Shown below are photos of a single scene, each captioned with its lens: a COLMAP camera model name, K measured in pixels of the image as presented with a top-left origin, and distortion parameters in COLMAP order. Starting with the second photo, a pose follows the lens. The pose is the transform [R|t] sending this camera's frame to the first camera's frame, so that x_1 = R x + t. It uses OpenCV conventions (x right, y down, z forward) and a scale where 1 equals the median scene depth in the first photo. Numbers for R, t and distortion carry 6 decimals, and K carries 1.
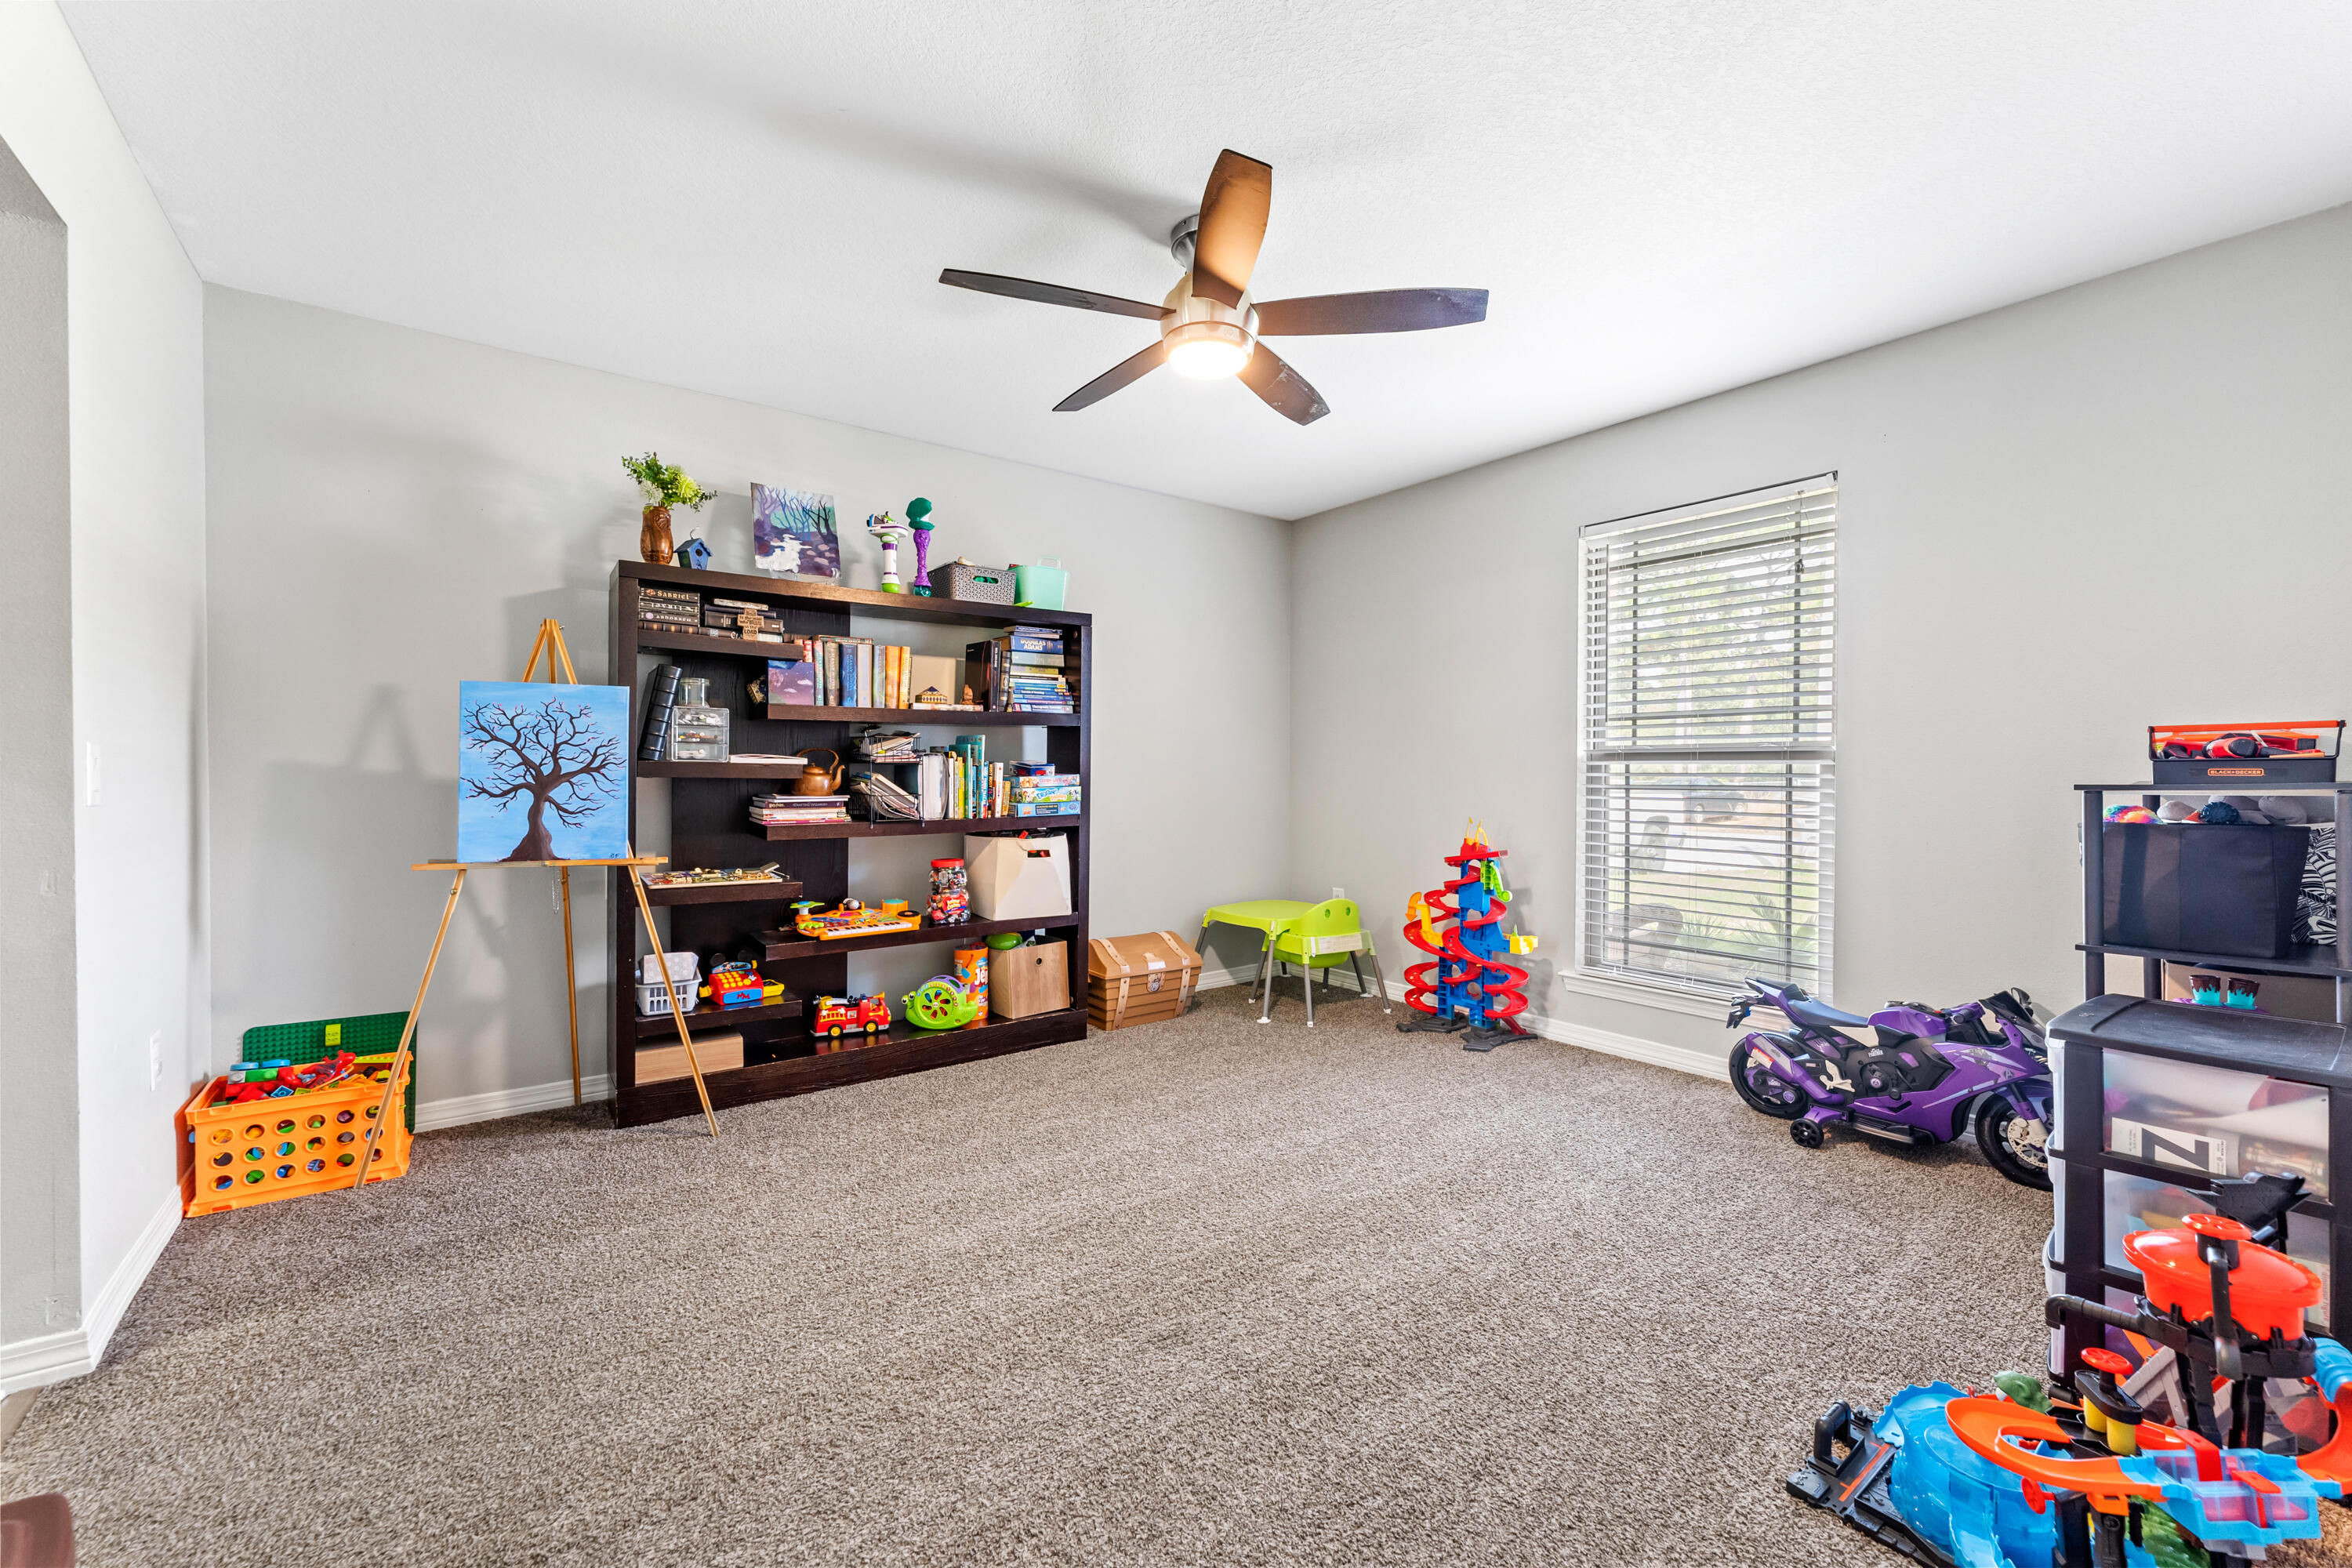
lens RADIAL K [[938.2, 0, 1163.6], [0, 938.2, 783.9], [0, 0, 1]] dist [-0.000189, -0.000084]
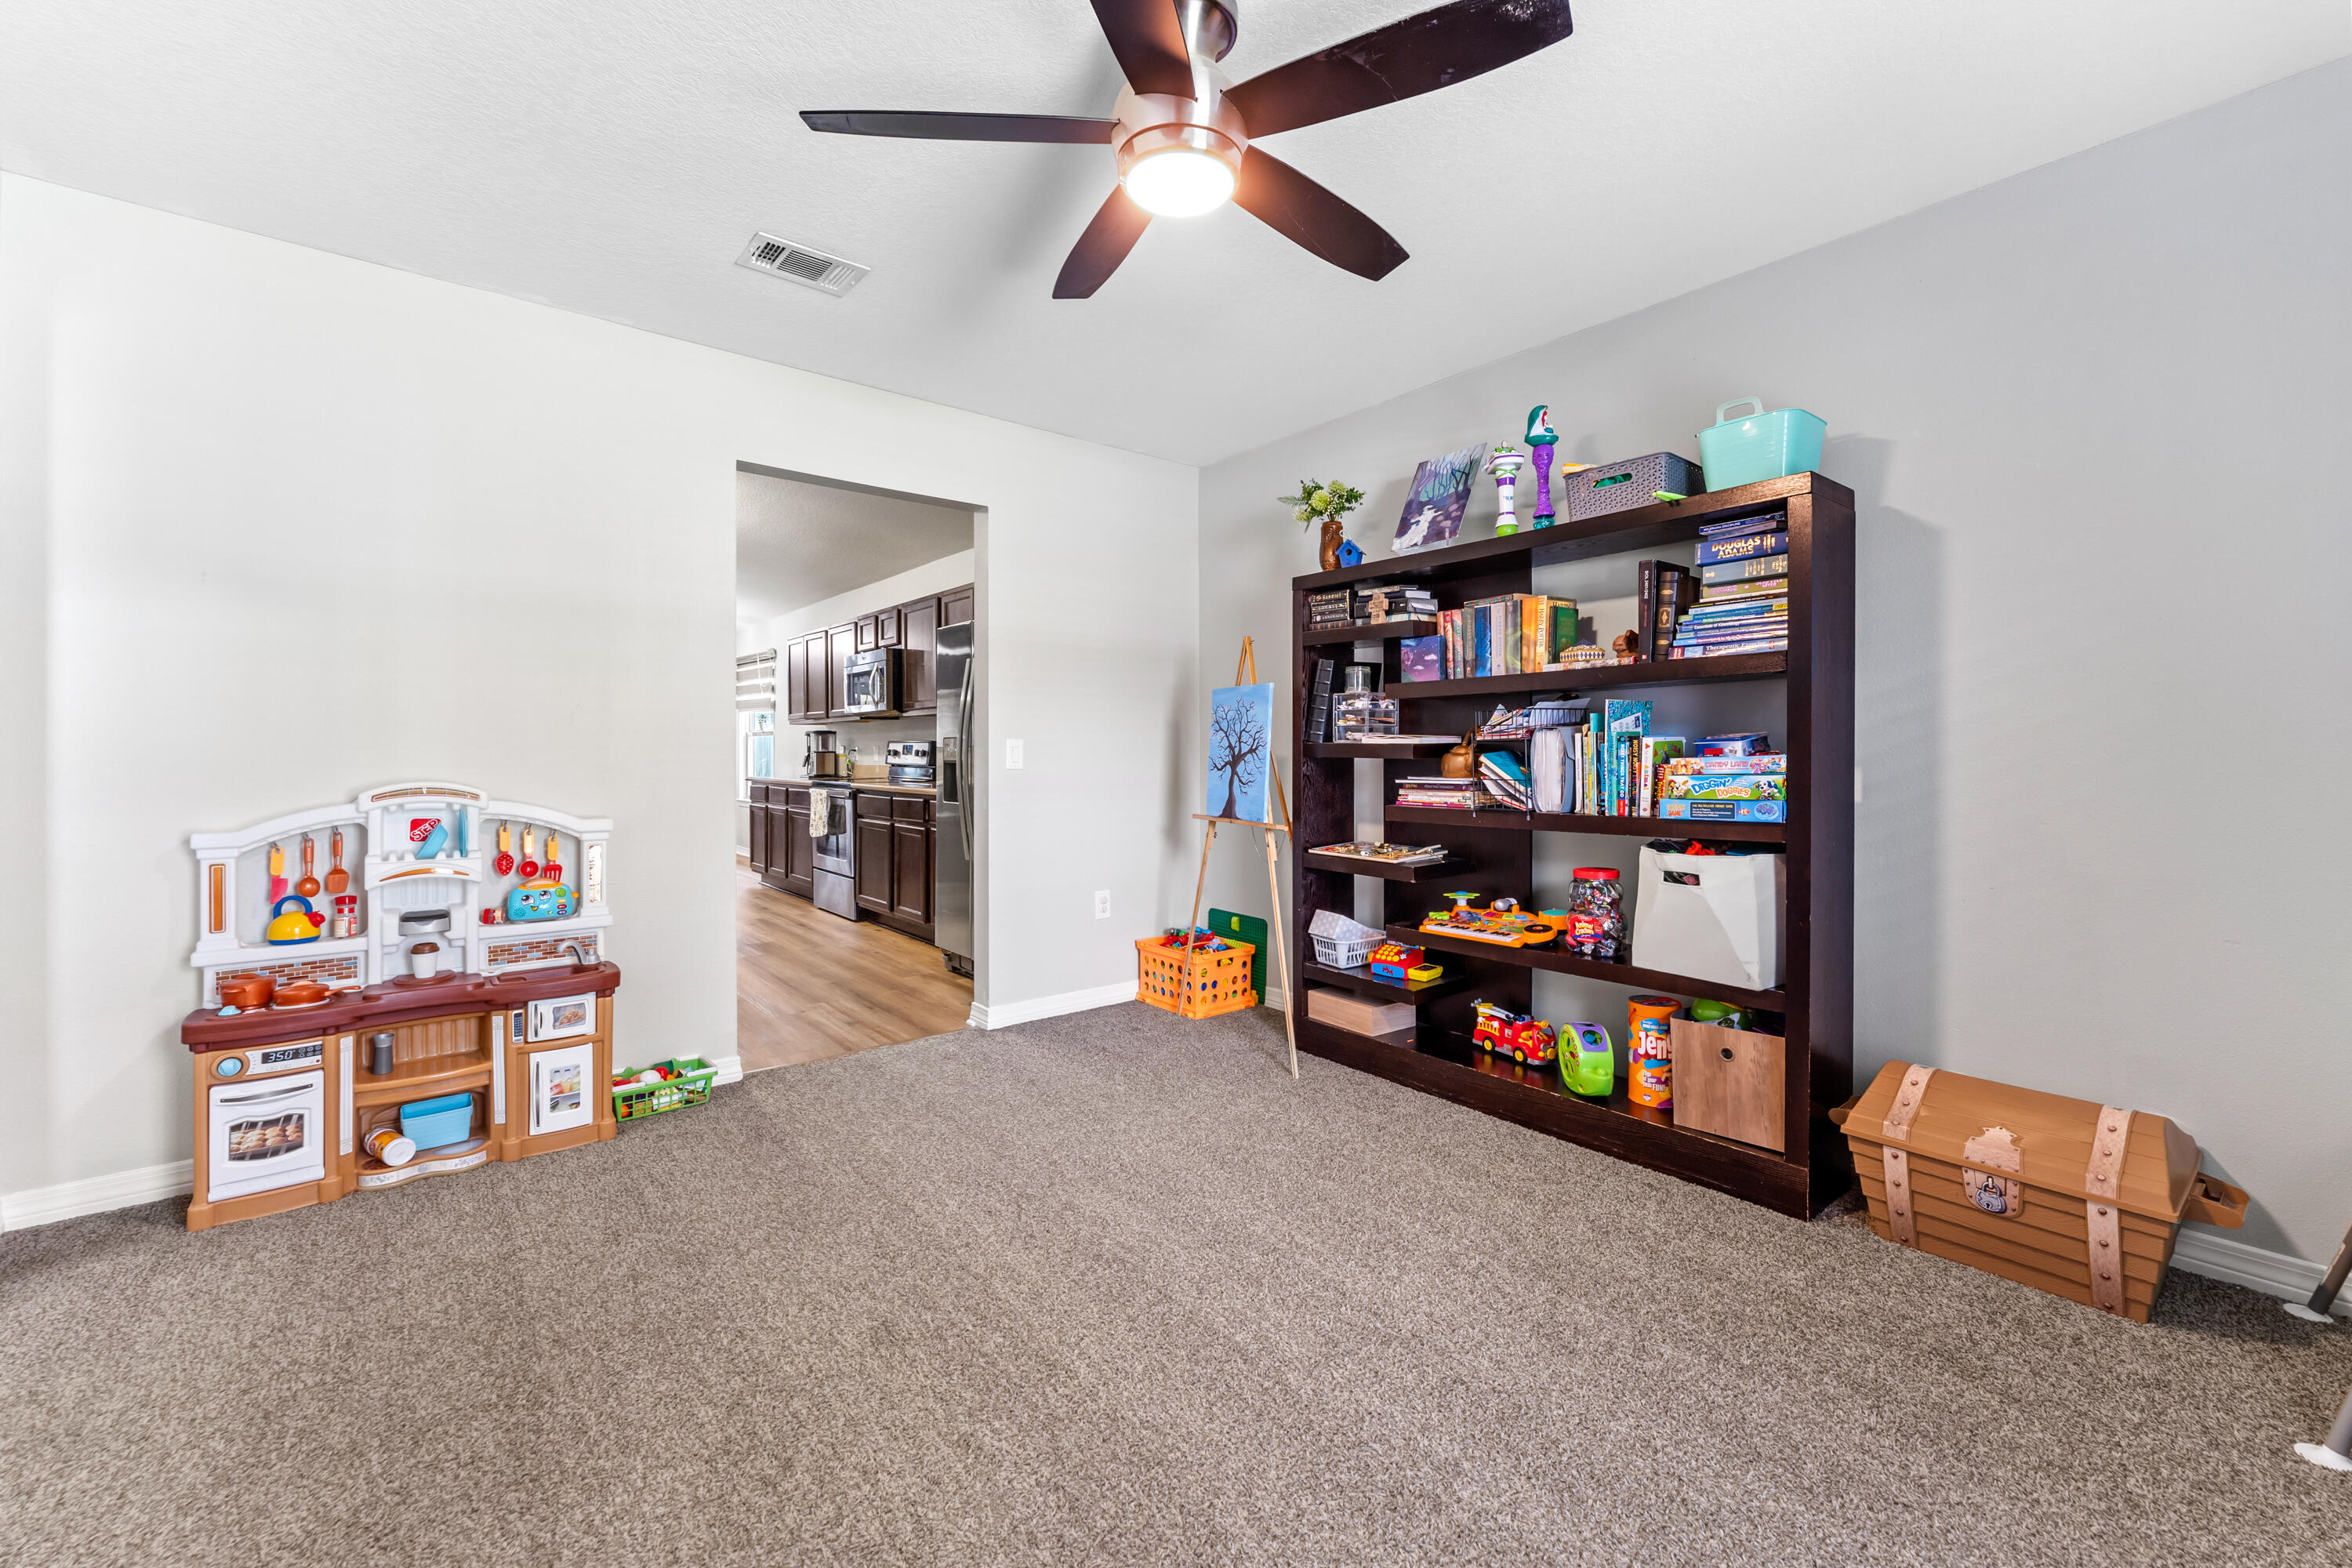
lens RADIAL K [[954.2, 0, 1170.3], [0, 954.2, 745.2], [0, 0, 1]] dist [0.000143, 0.000317]
pose [[0.037934, -0.008055, -0.999248, 0.571220], [-0.008381, 0.999930, -0.008379, -0.008978], [0.999245, 0.008692, 0.037864, 0.702993]]
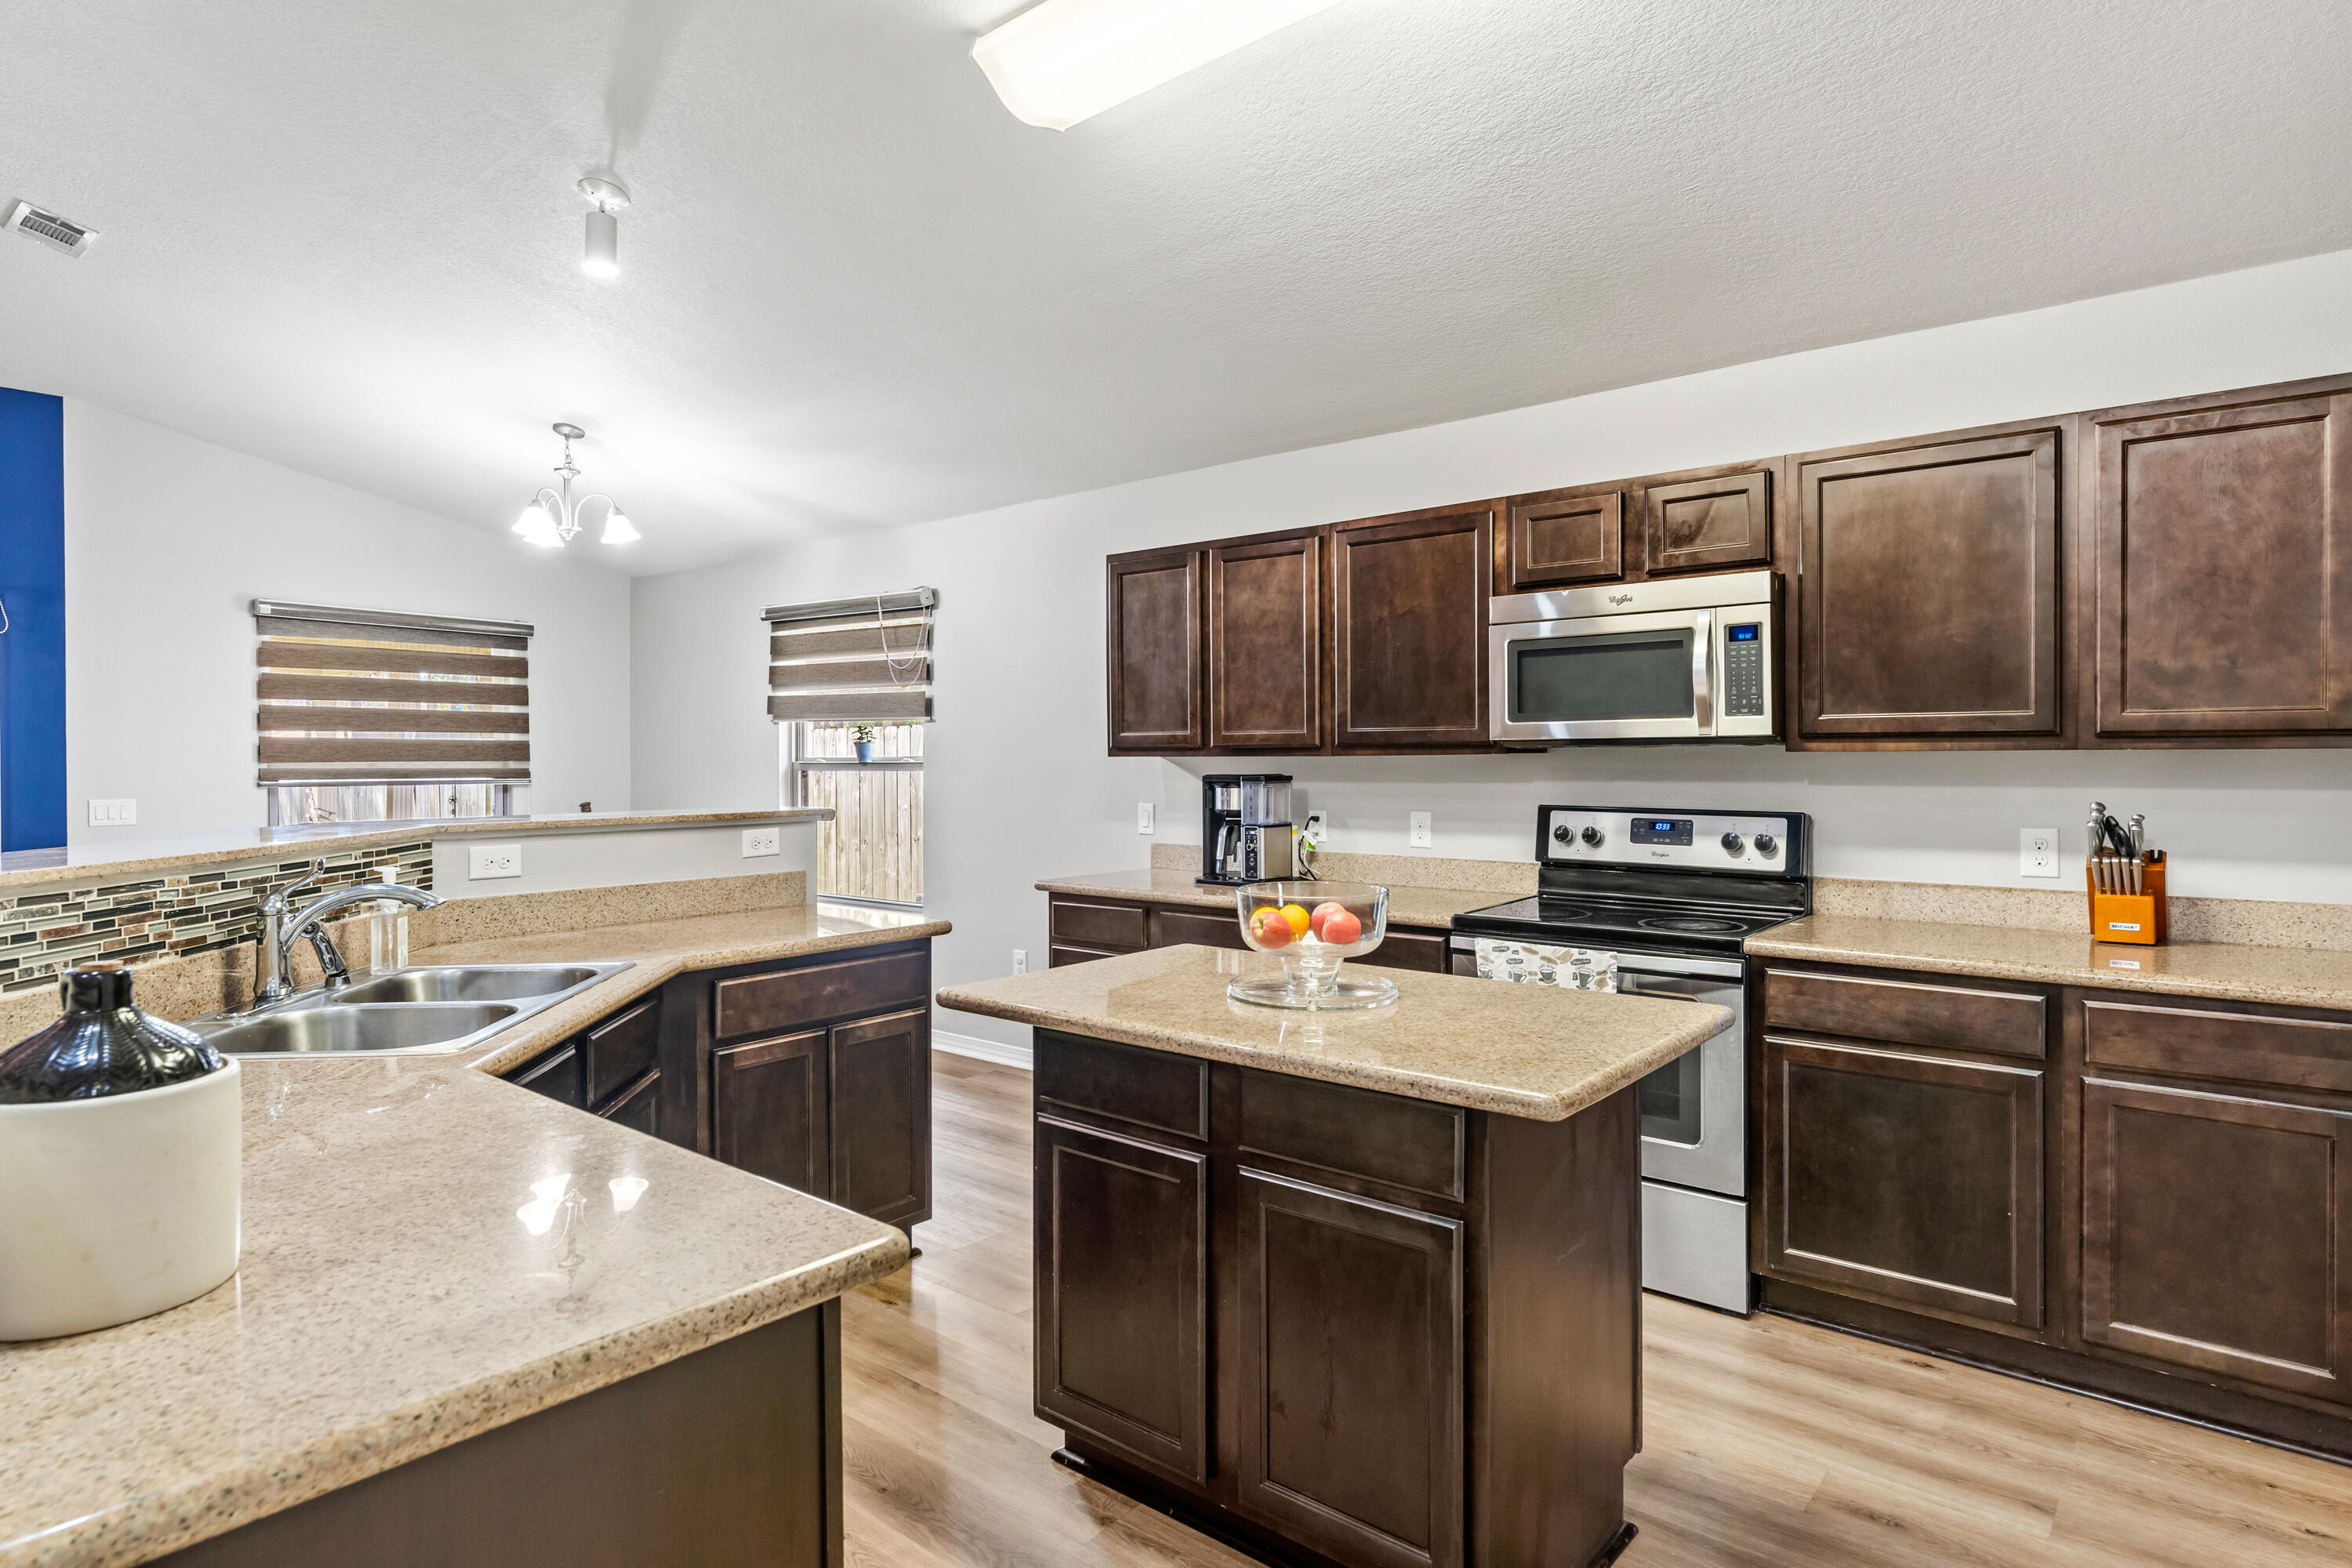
lens RADIAL K [[1266.5, 0, 1158.7], [0, 1266.5, 770.2], [0, 0, 1]] dist [-0.005740, -0.000432]
pose [[0.216741, 0.004318, -0.976220, -0.569739], [-0.007820, 0.999966, 0.002687, -0.065467], [0.976198, 0.007051, 0.216767, -0.479928]]
